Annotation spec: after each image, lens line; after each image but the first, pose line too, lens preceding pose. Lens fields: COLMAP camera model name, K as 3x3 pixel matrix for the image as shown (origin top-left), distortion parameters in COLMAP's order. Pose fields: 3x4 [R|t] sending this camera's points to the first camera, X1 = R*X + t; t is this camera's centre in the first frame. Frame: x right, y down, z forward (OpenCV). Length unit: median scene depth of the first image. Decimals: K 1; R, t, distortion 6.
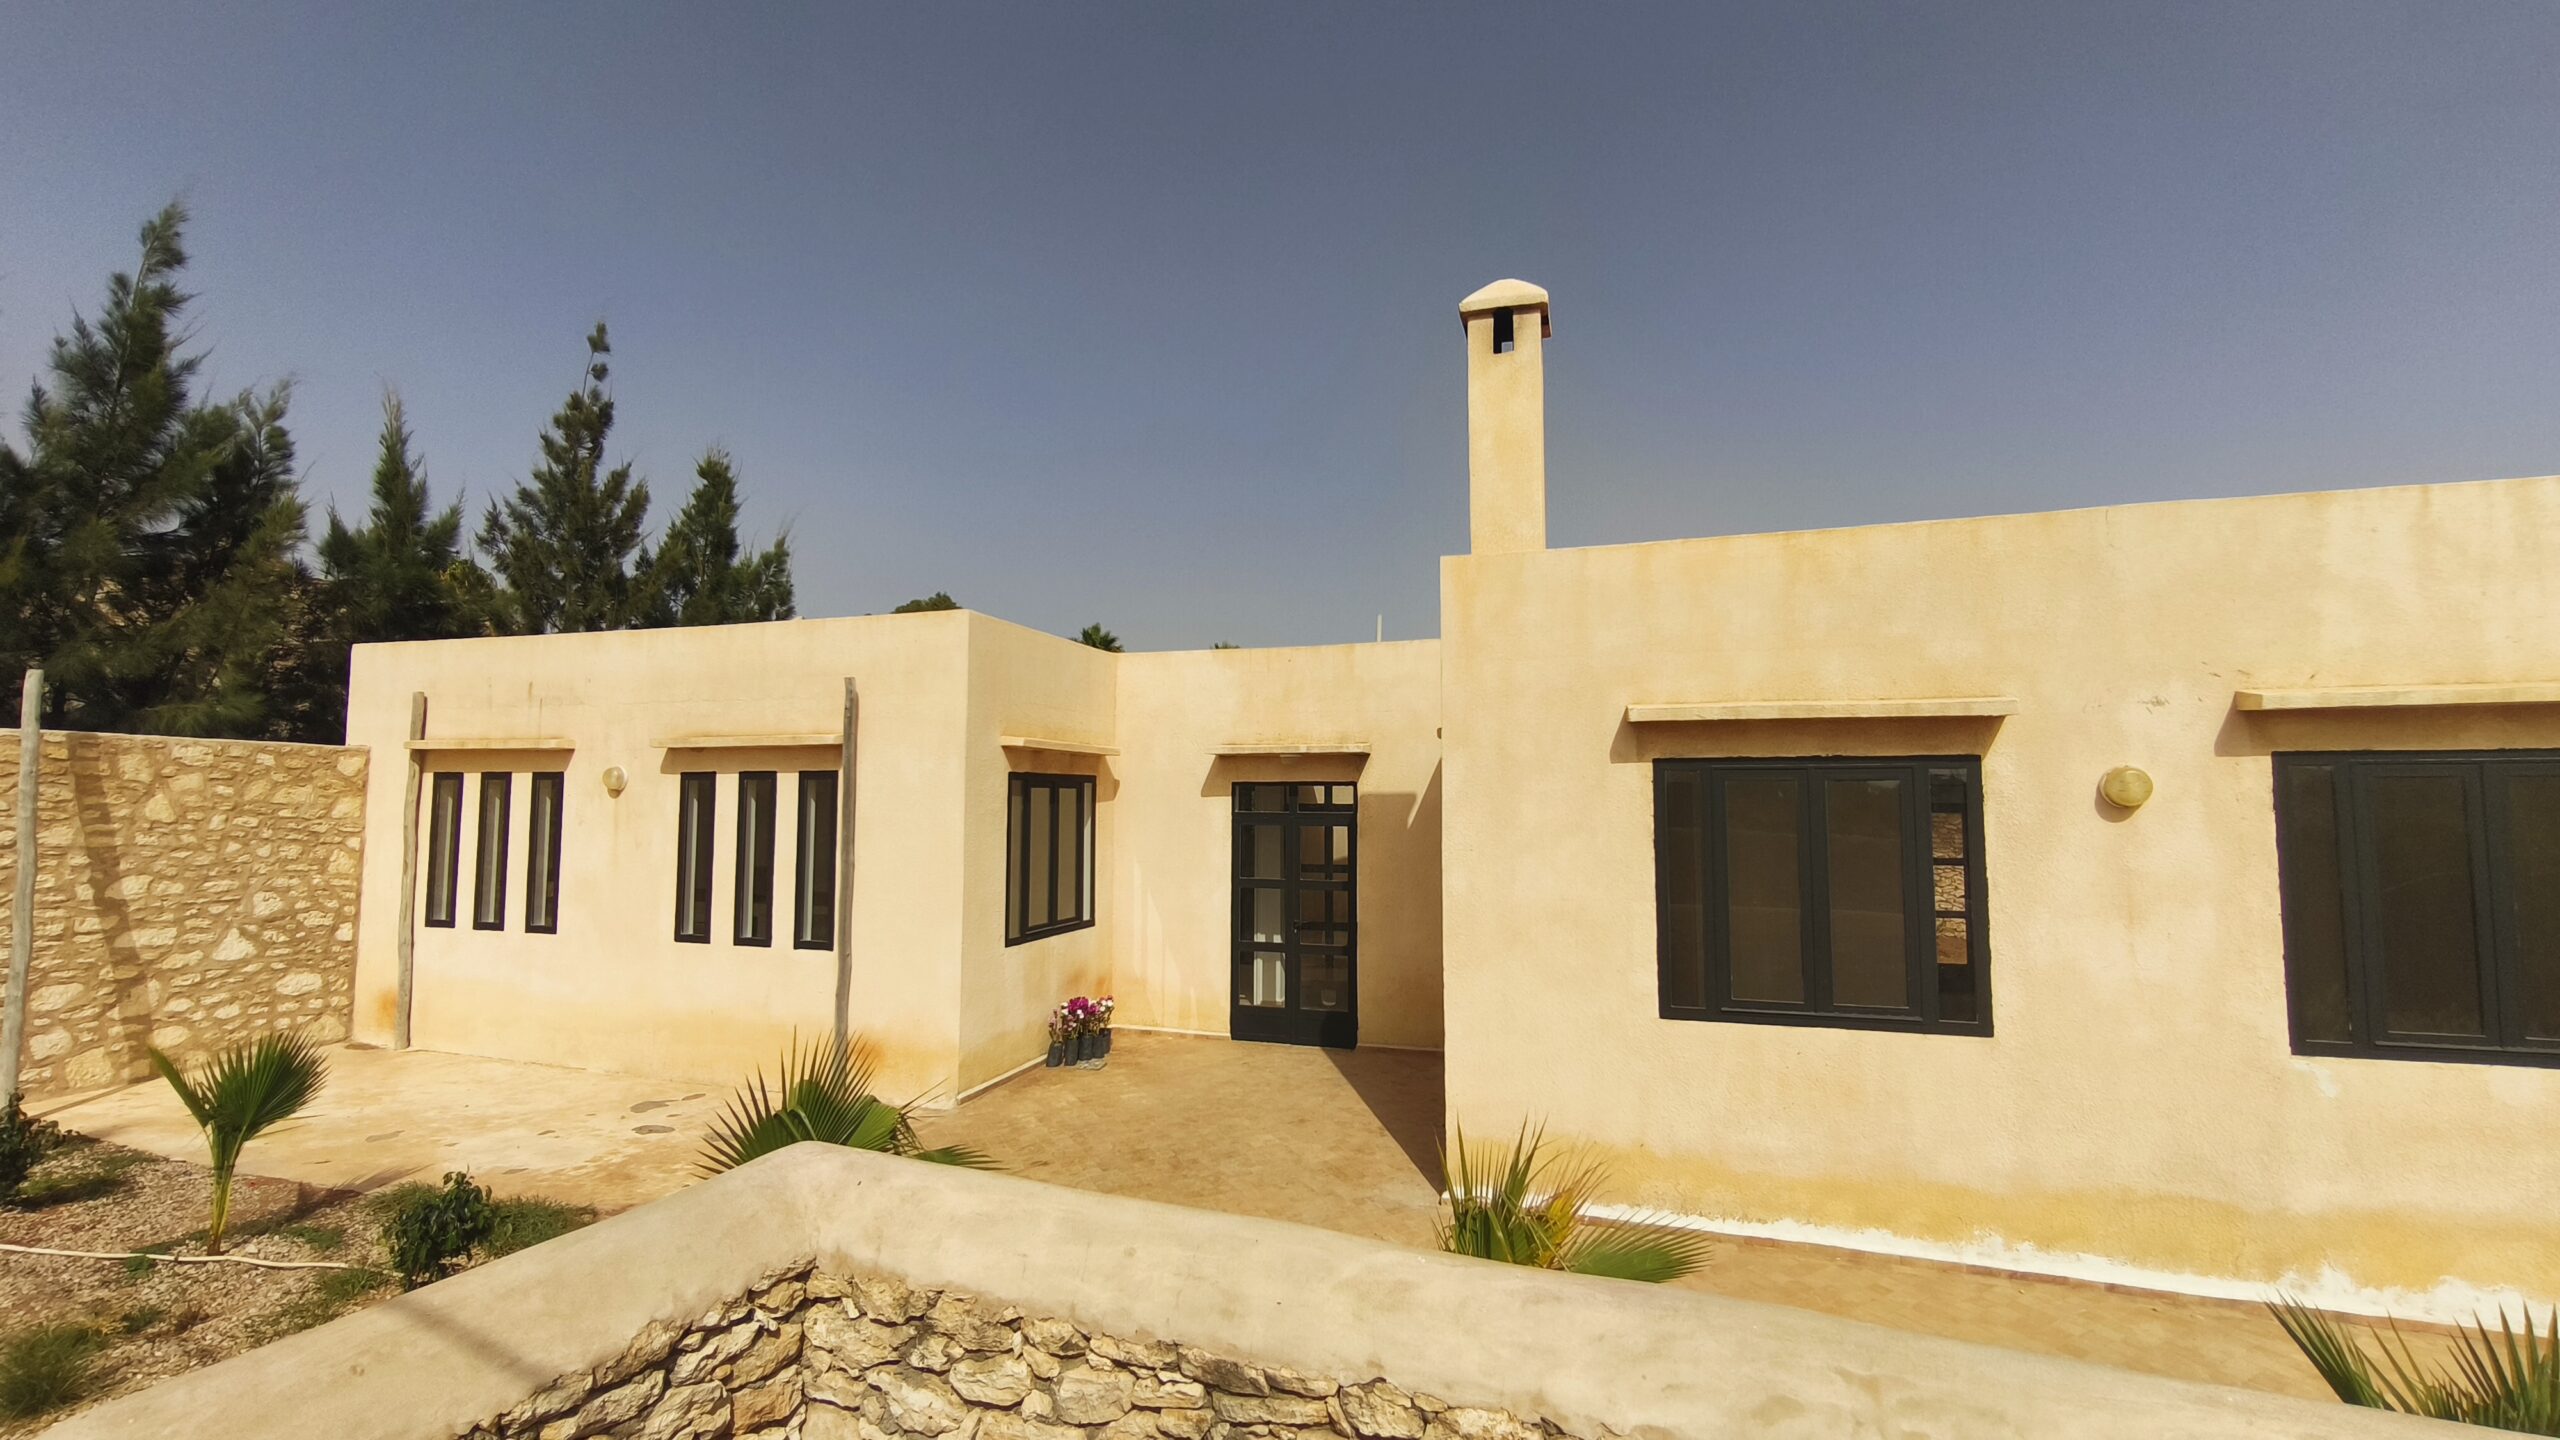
lens RADIAL K [[1070.0, 0, 1280.0], [0, 1070.0, 720.0], [0, 0, 1]] dist [0.002321, -0.003483]
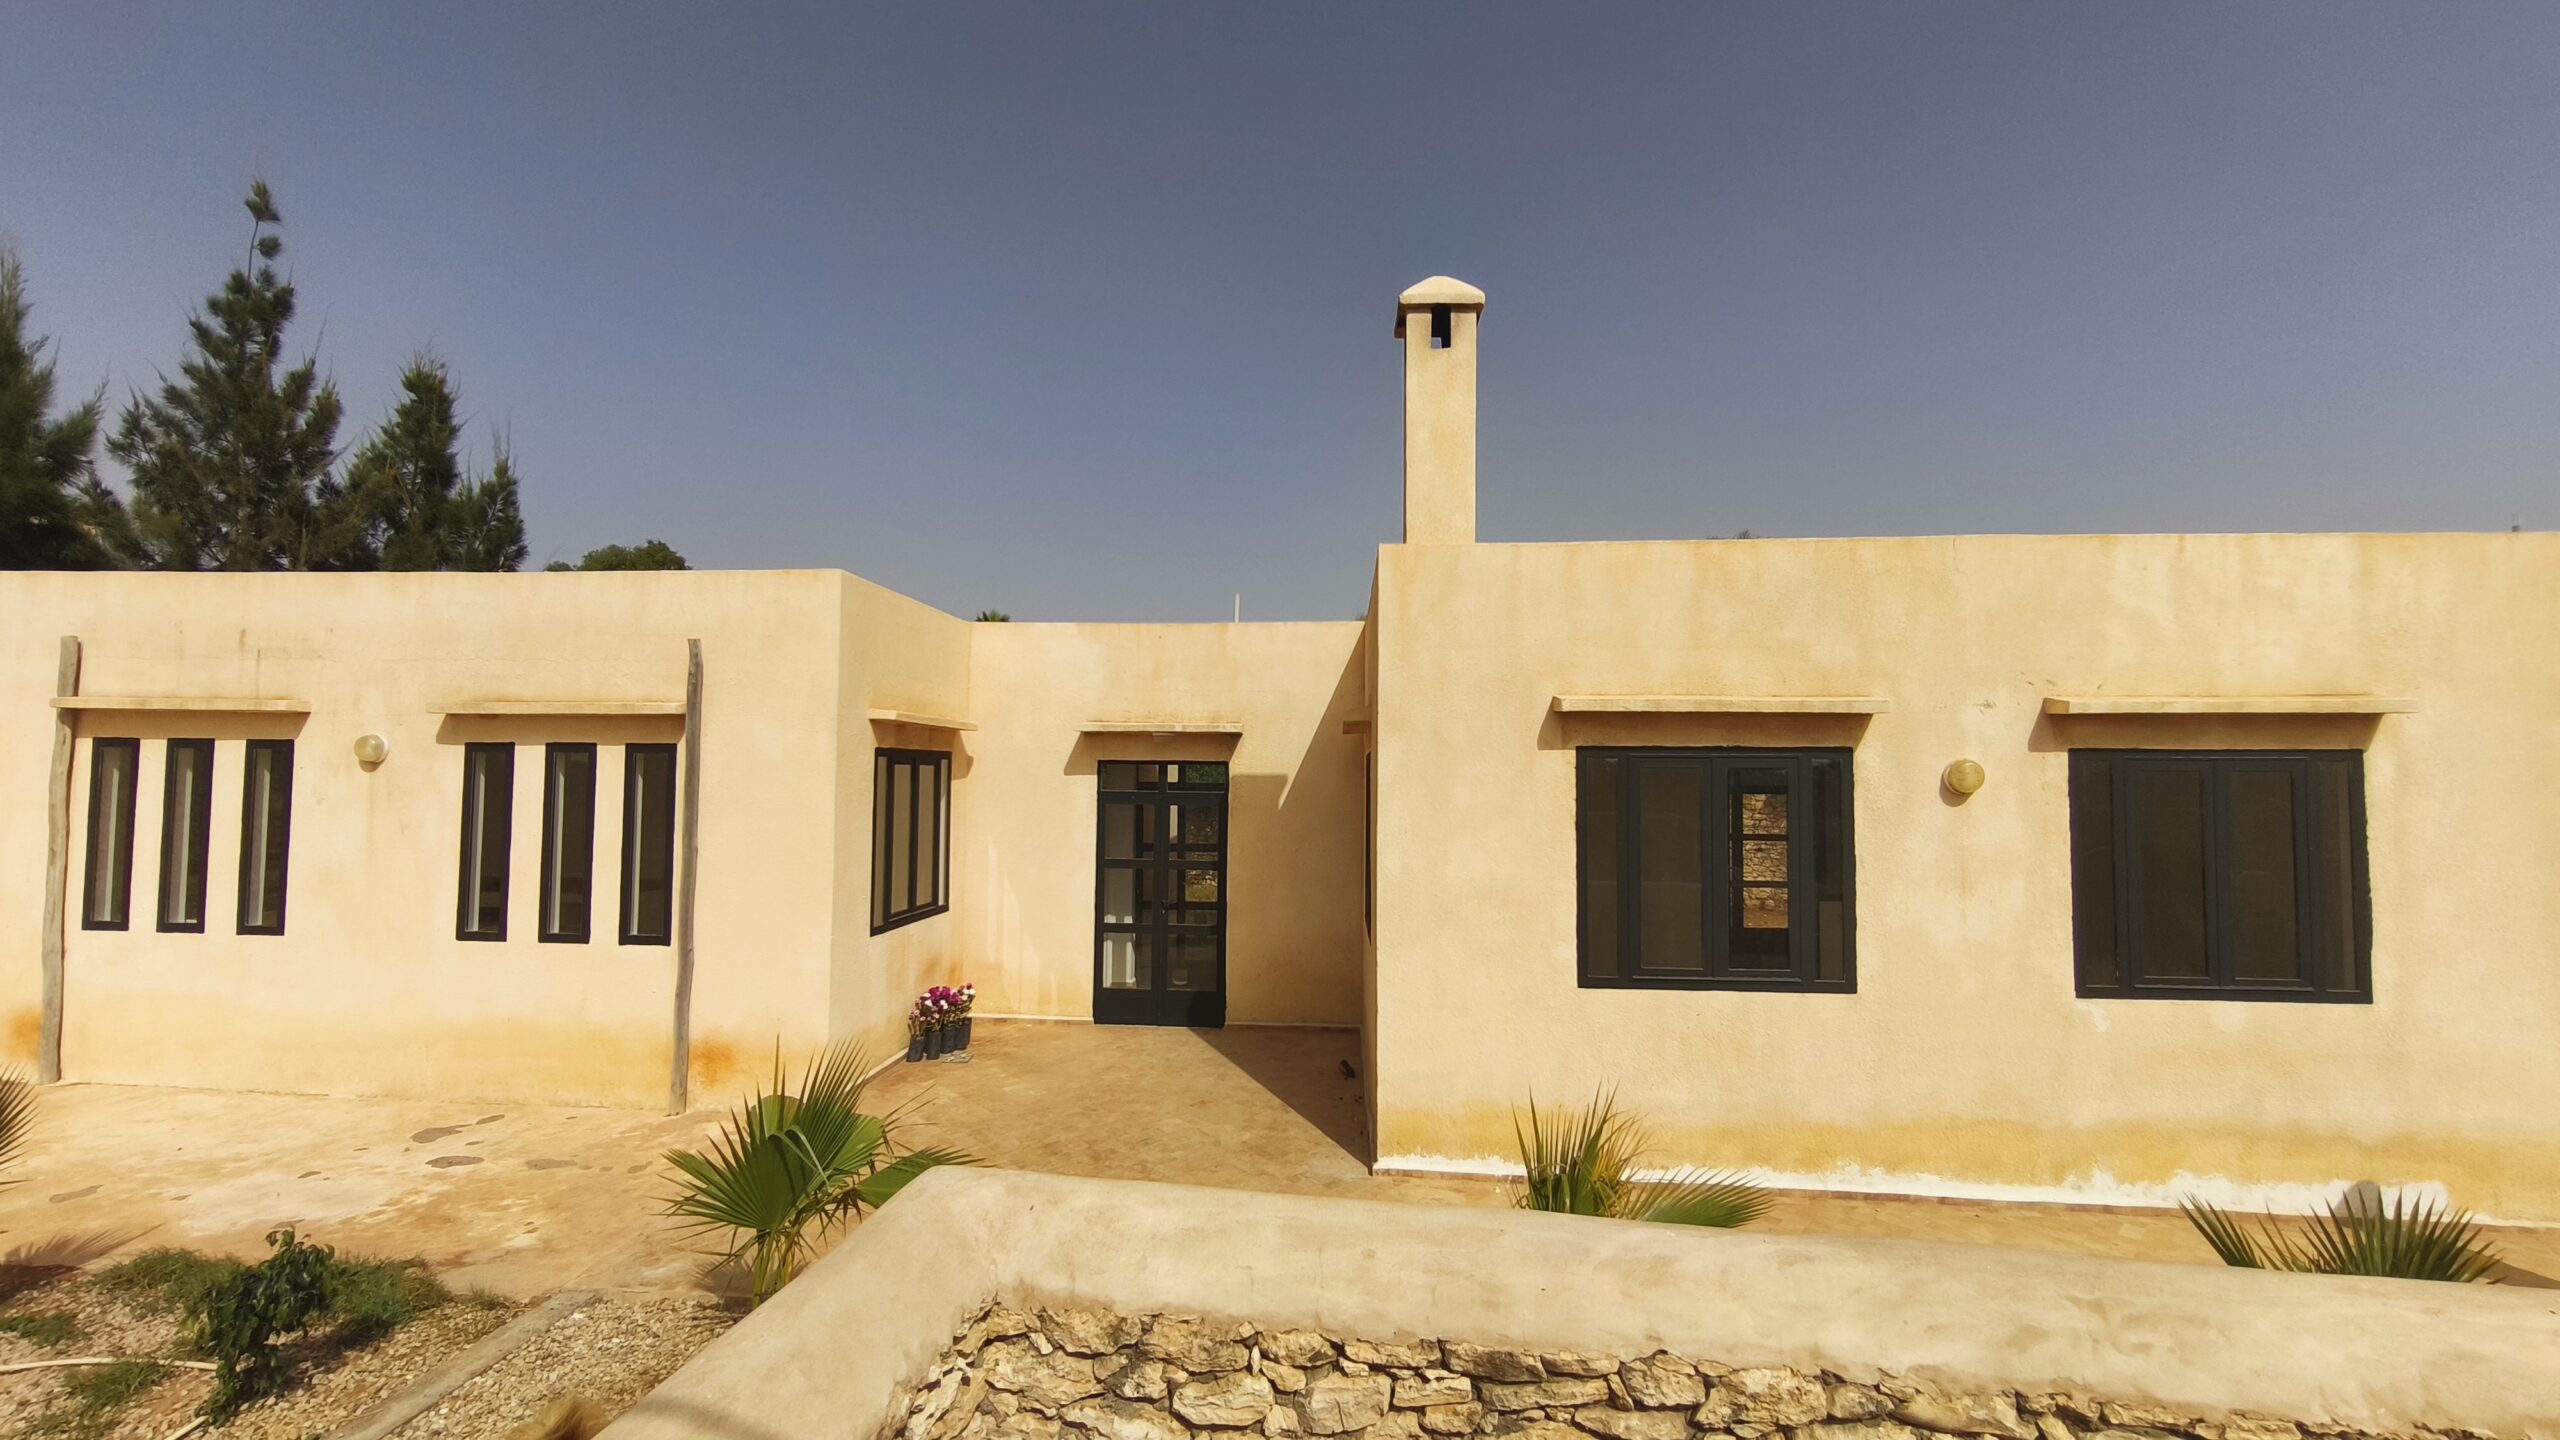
lens RADIAL K [[1070.0, 0, 1280.0], [0, 1070.0, 720.0], [0, 0, 1]] dist [0.002321, -0.003483]
pose [[0.972002, 0.019563, 0.234155, -0.188960], [-0.025188, 0.999461, 0.021055, -0.004808], [-0.233617, -0.026363, 0.971971, 0.031502]]
